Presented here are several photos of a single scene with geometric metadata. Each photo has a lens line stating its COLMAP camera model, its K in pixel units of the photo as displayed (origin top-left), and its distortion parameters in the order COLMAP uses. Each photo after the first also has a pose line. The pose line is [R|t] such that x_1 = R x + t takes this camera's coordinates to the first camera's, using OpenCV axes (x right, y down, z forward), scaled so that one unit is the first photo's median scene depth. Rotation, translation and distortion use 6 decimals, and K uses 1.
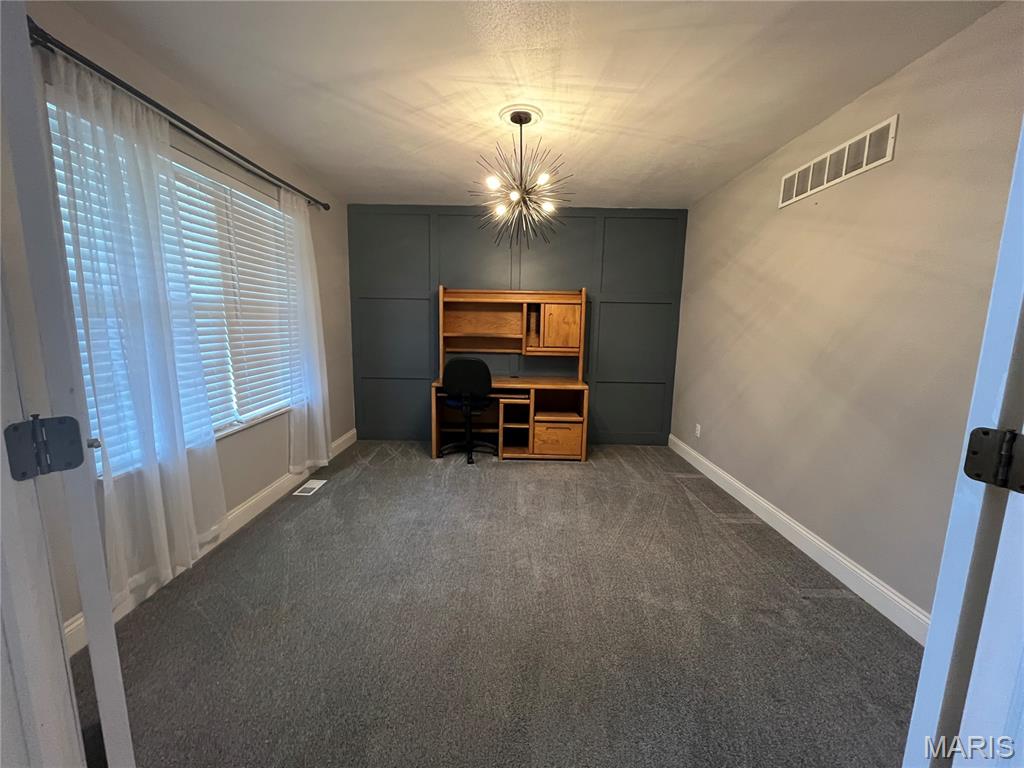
lens RADIAL K [[413.0, 0, 509.1], [0, 413.0, 383.7], [0, 0, 1]] dist [-0.002067, -0.000207]
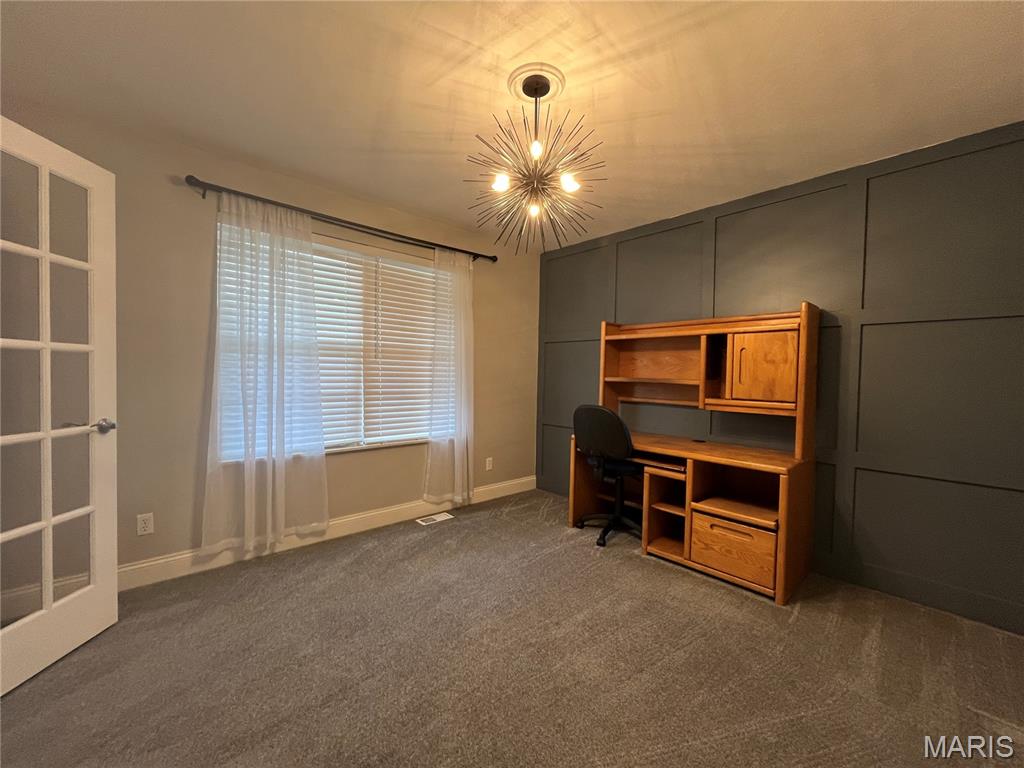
lens RADIAL K [[413.0, 0, 509.1], [0, 413.0, 383.7], [0, 0, 1]] dist [-0.002067, -0.000207]
pose [[0.679702, 0.014286, -0.733349, 0.343215], [-0.116393, 0.989243, -0.088607, -0.014460], [0.724195, 0.145583, 0.674053, 0.318619]]
